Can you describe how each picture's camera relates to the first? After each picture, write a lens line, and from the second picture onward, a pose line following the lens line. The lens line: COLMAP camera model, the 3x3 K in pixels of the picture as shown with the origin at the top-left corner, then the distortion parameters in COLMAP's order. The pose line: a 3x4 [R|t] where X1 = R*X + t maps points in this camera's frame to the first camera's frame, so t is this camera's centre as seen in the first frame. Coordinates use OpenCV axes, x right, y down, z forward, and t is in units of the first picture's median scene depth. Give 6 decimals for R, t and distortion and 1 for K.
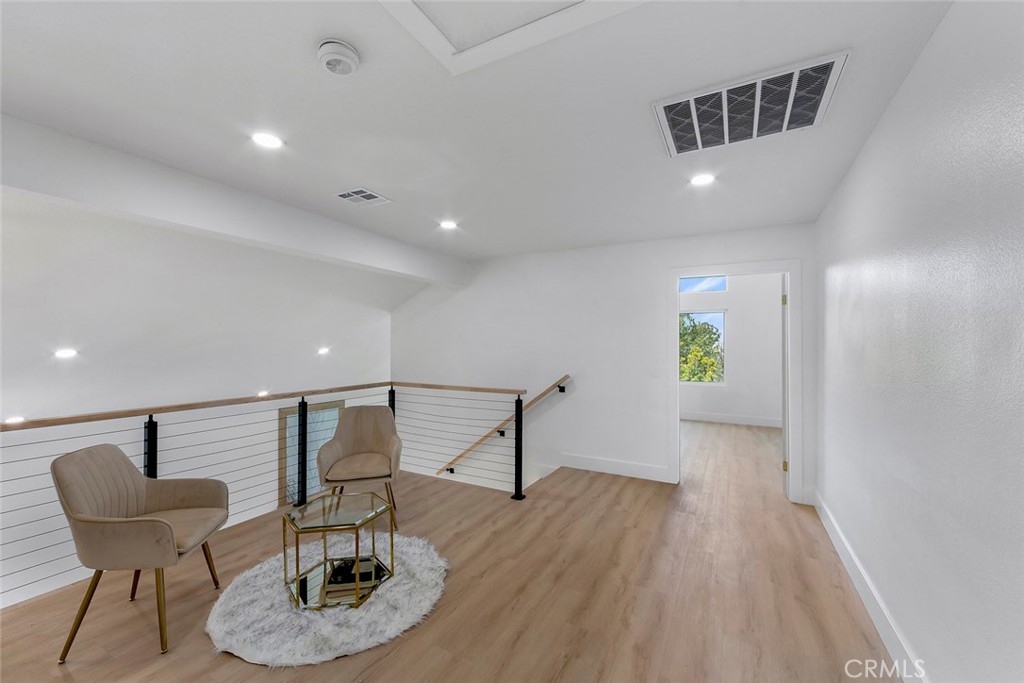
lens RADIAL K [[407.9, 0, 514.7], [0, 407.9, 340.3], [0, 0, 1]] dist [-0.000027, 0.000024]
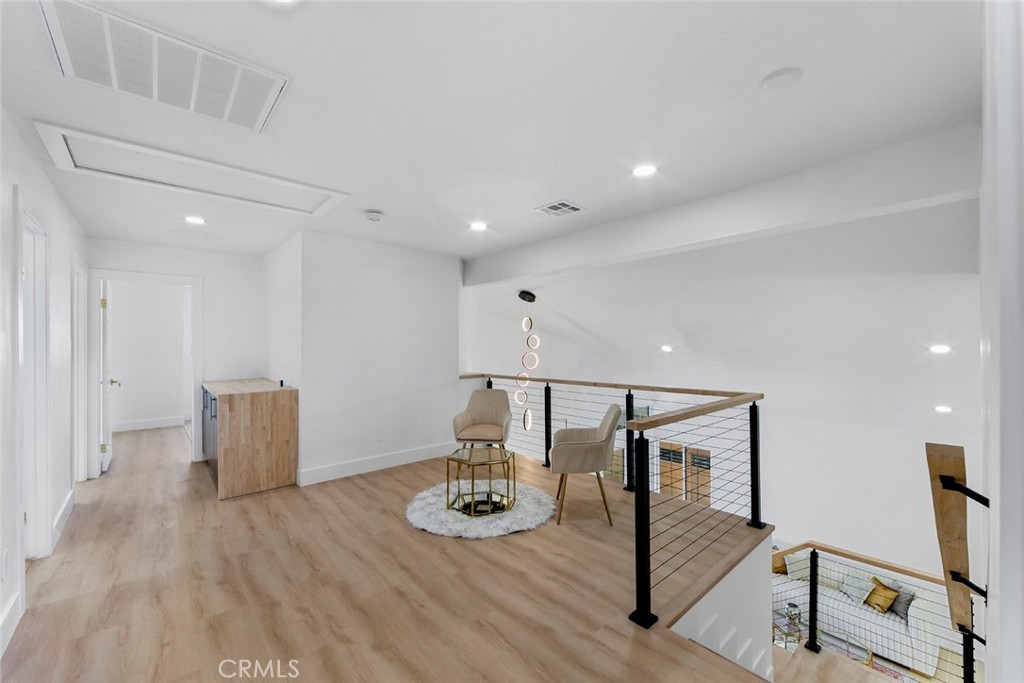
lens RADIAL K [[407.9, 0, 514.7], [0, 407.9, 340.3], [0, 0, 1]] dist [-0.000027, 0.000024]
pose [[-0.344751, -0.006676, -0.938671, 0.837881], [0.024891, 0.999558, -0.016250, 0.020579], [0.938364, -0.028967, -0.344432, 1.478512]]
